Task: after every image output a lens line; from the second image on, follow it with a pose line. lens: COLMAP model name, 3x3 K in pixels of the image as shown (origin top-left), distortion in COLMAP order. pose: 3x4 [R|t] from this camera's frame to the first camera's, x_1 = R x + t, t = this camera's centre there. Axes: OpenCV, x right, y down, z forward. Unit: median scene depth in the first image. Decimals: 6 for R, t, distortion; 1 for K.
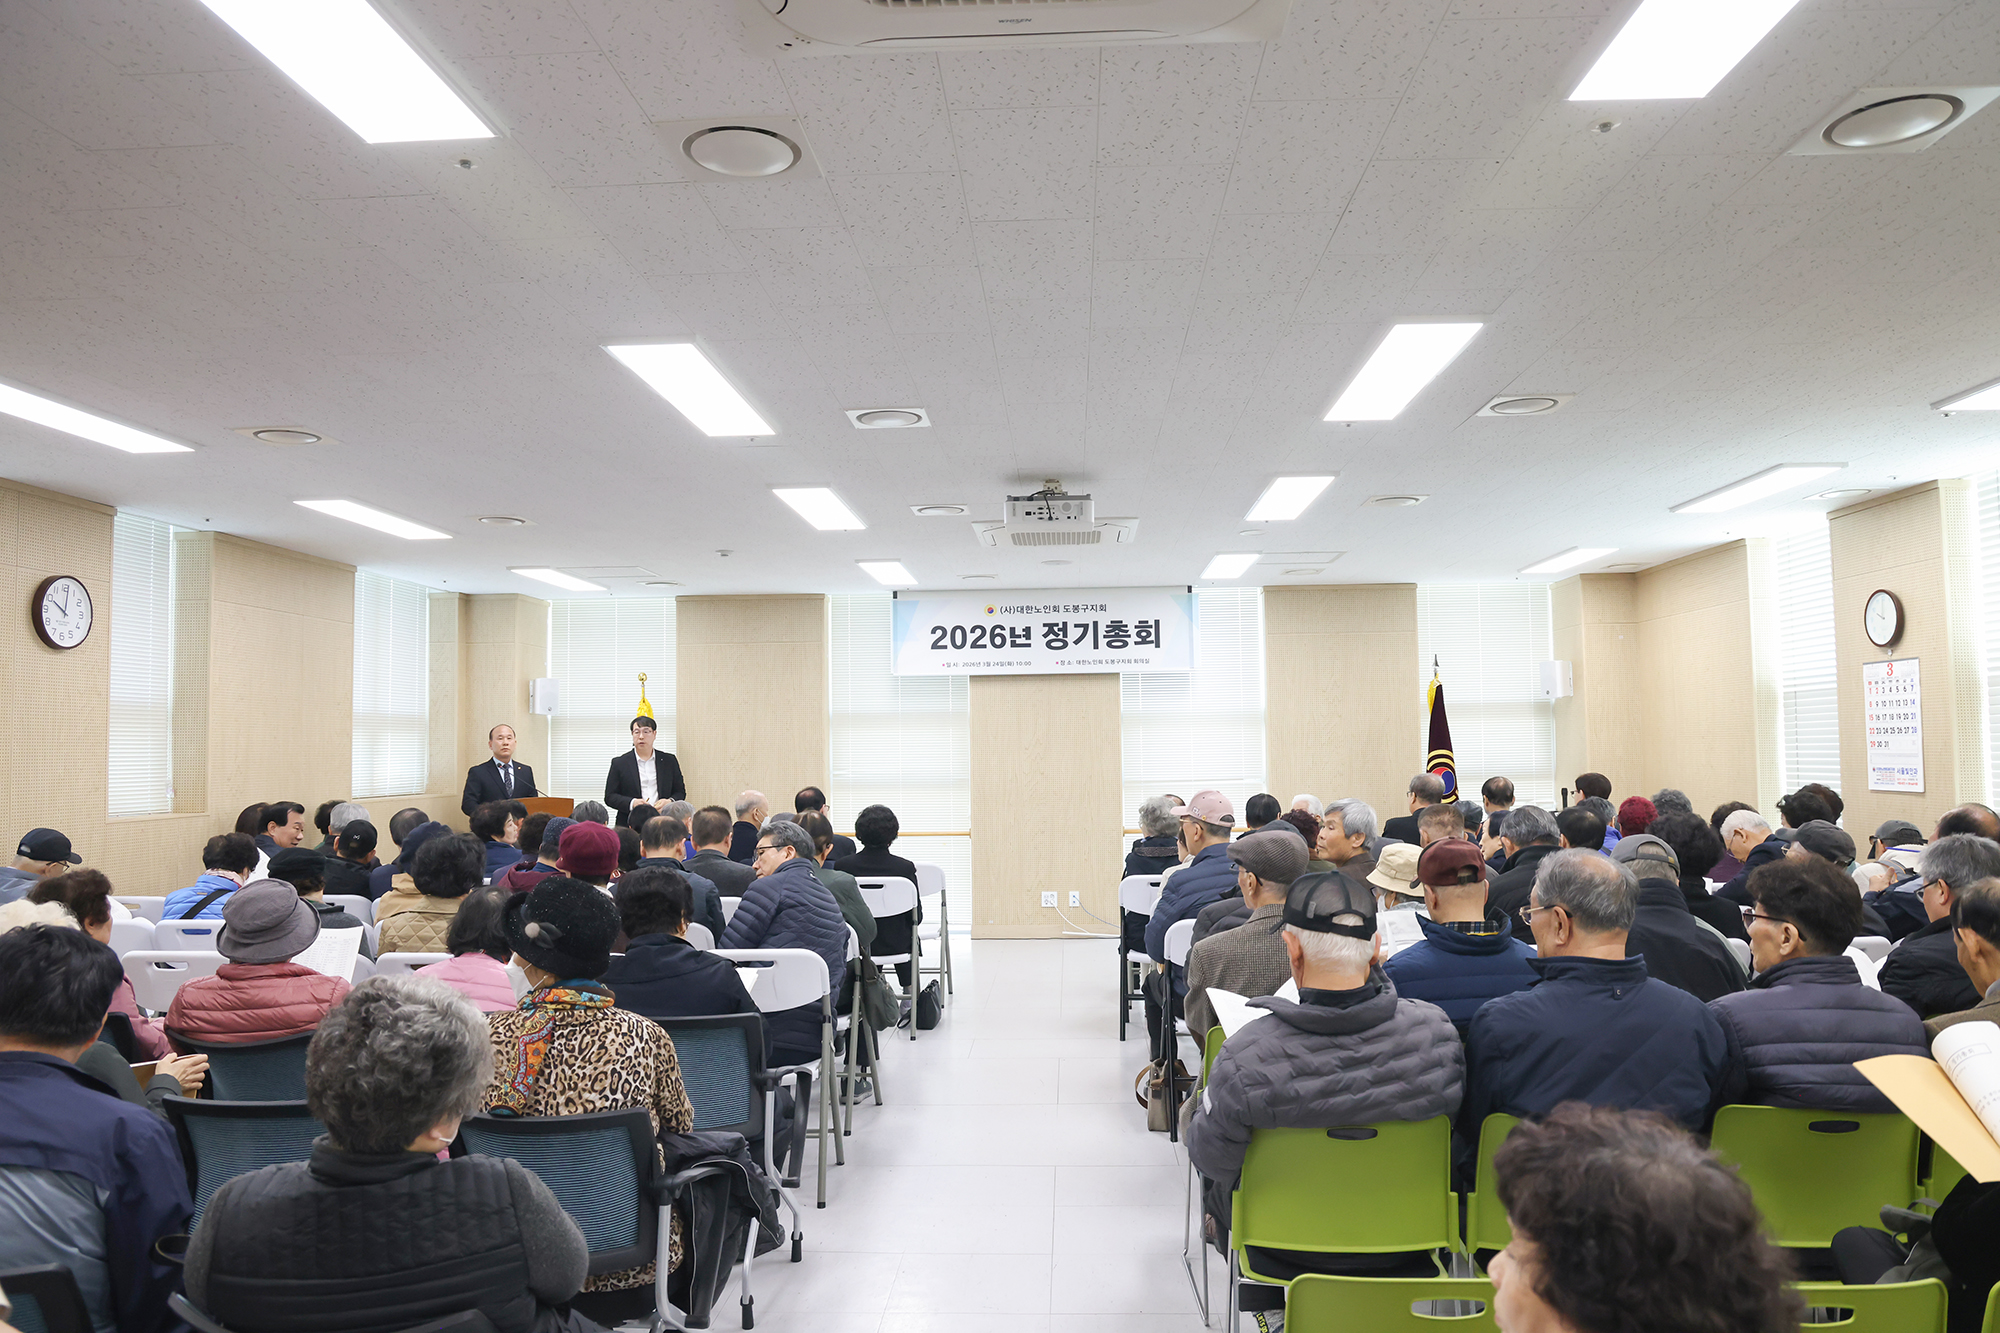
lens RADIAL K [[1474.0, 0, 1000.0], [0, 1474.0, 666.5], [0, 0, 1]] dist [-0.149820, 0.001029]
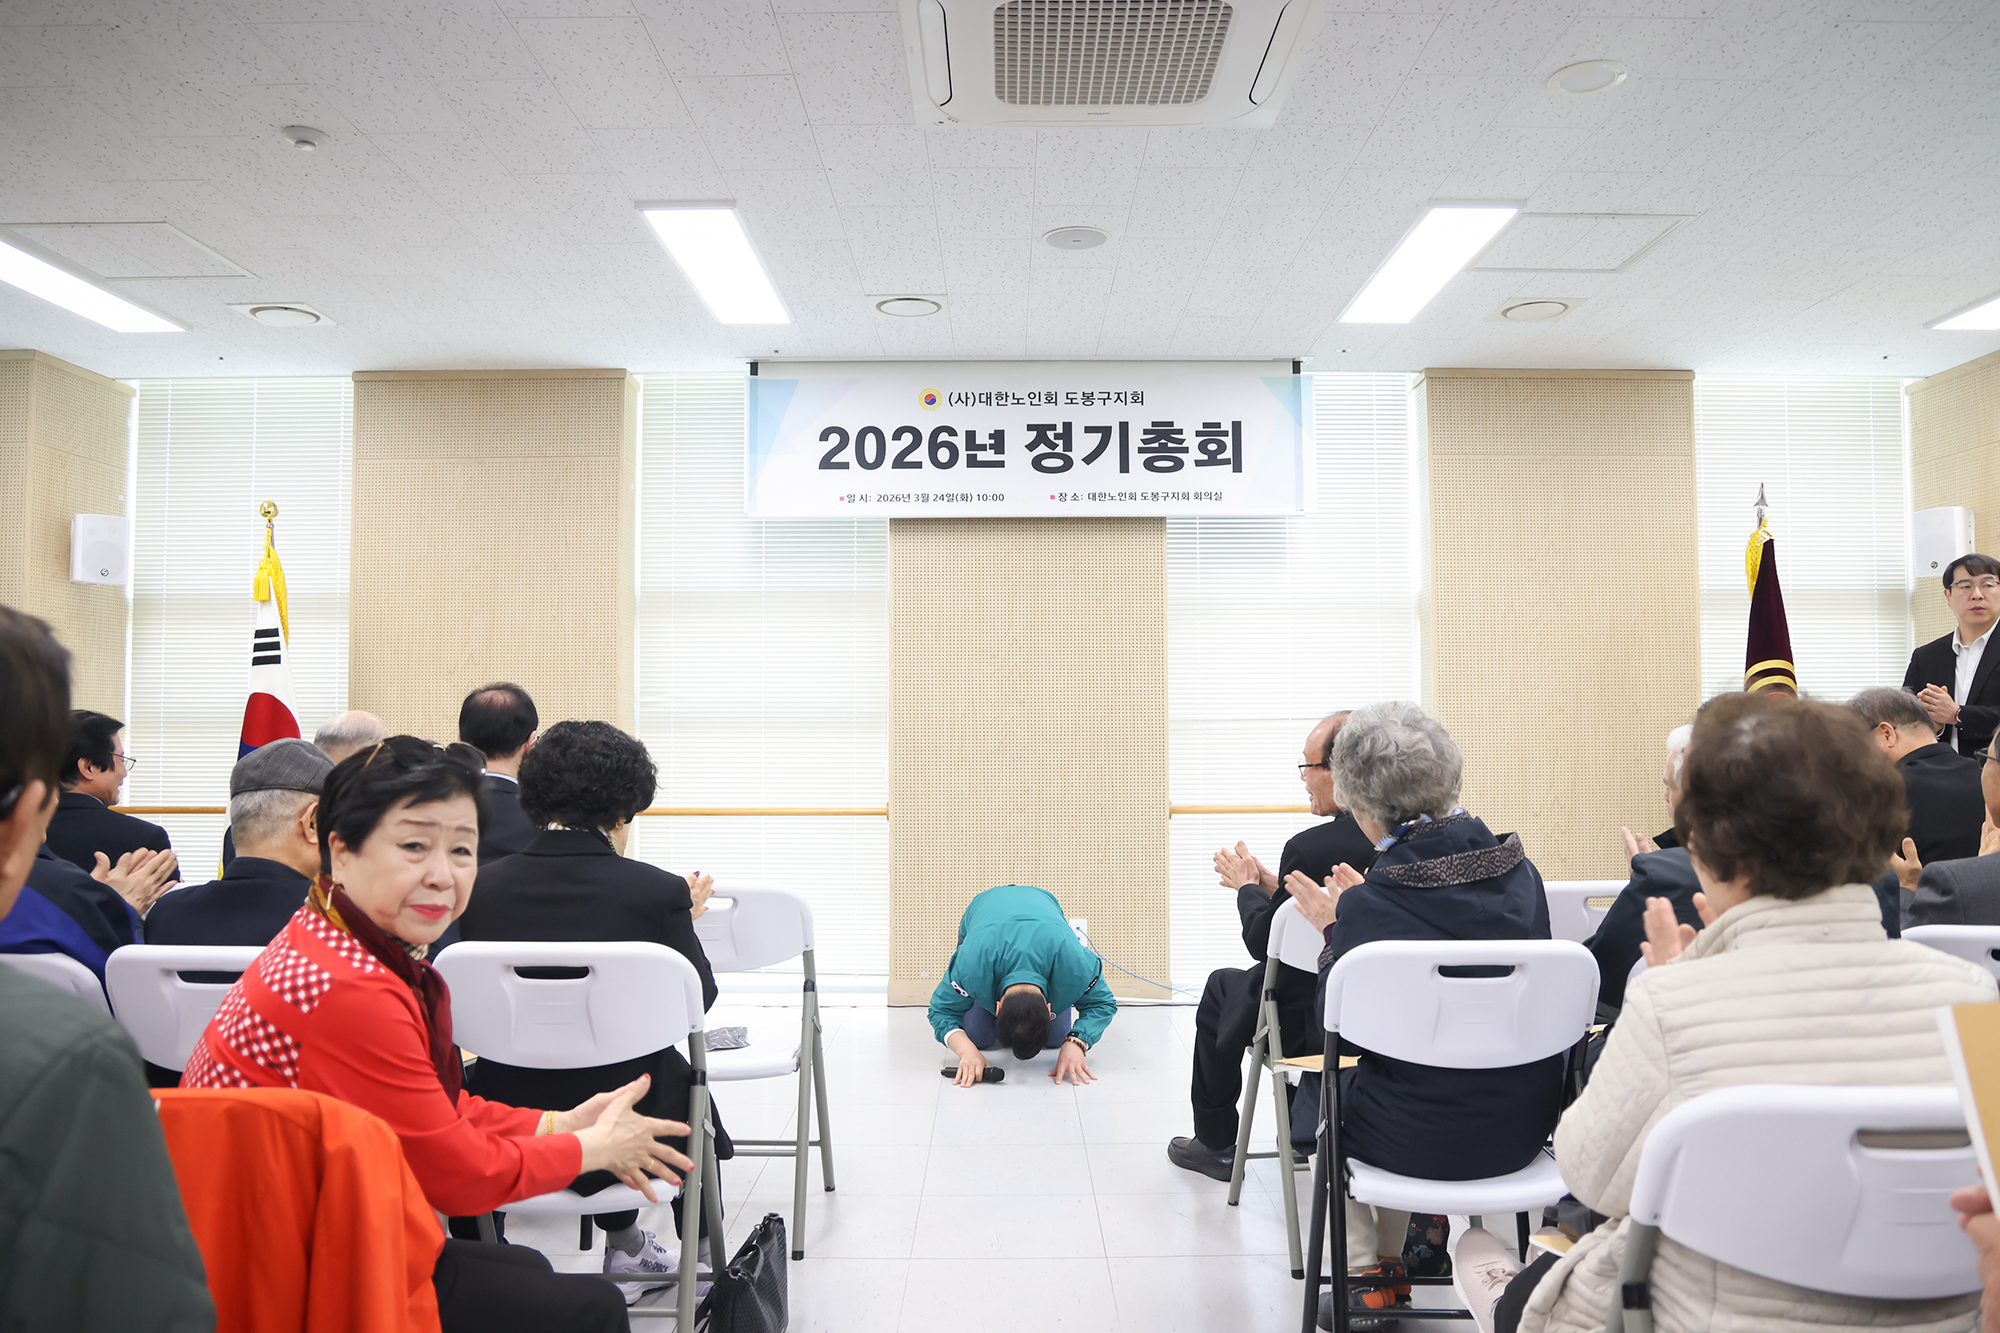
lens RADIAL K [[1474.0, 0, 1000.0], [0, 1474.0, 666.5], [0, 0, 1]] dist [-0.149820, 0.001029]
pose [[0.998742, 0.011629, 0.048786, -0.006041], [-0.012677, 0.999694, 0.021229, 0.048377], [-0.048525, -0.021820, 0.998584, 0.460430]]
